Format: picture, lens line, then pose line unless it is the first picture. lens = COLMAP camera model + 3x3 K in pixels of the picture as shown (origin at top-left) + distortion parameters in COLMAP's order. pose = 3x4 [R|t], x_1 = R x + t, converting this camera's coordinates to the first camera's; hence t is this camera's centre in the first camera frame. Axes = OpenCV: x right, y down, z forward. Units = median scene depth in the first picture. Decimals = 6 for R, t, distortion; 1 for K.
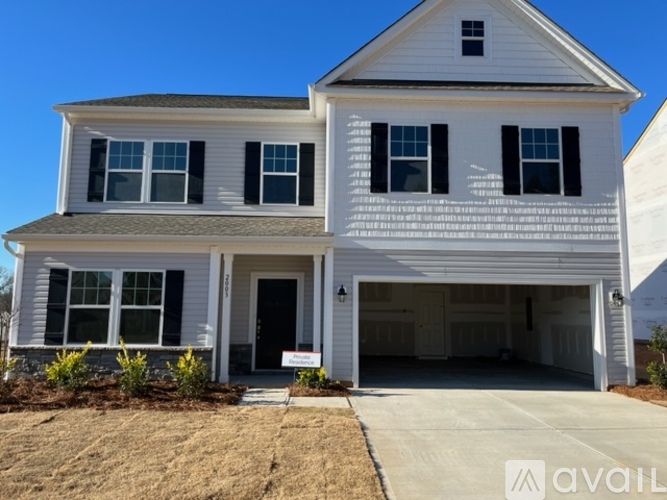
lens RADIAL K [[504.7, 0, 332.4], [0, 504.7, 246.4], [0, 0, 1]] dist [0.088544, -0.121306]
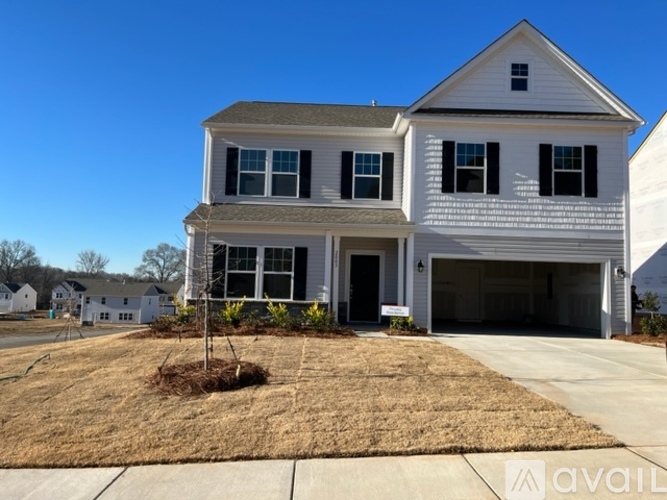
lens RADIAL K [[504.7, 0, 332.4], [0, 504.7, 246.4], [0, 0, 1]] dist [0.088544, -0.121306]
pose [[0.999815, 0.016918, -0.009106, -0.200026], [-0.016524, 0.998992, 0.041738, -0.013999], [0.009803, -0.041580, 0.999087, -0.367608]]
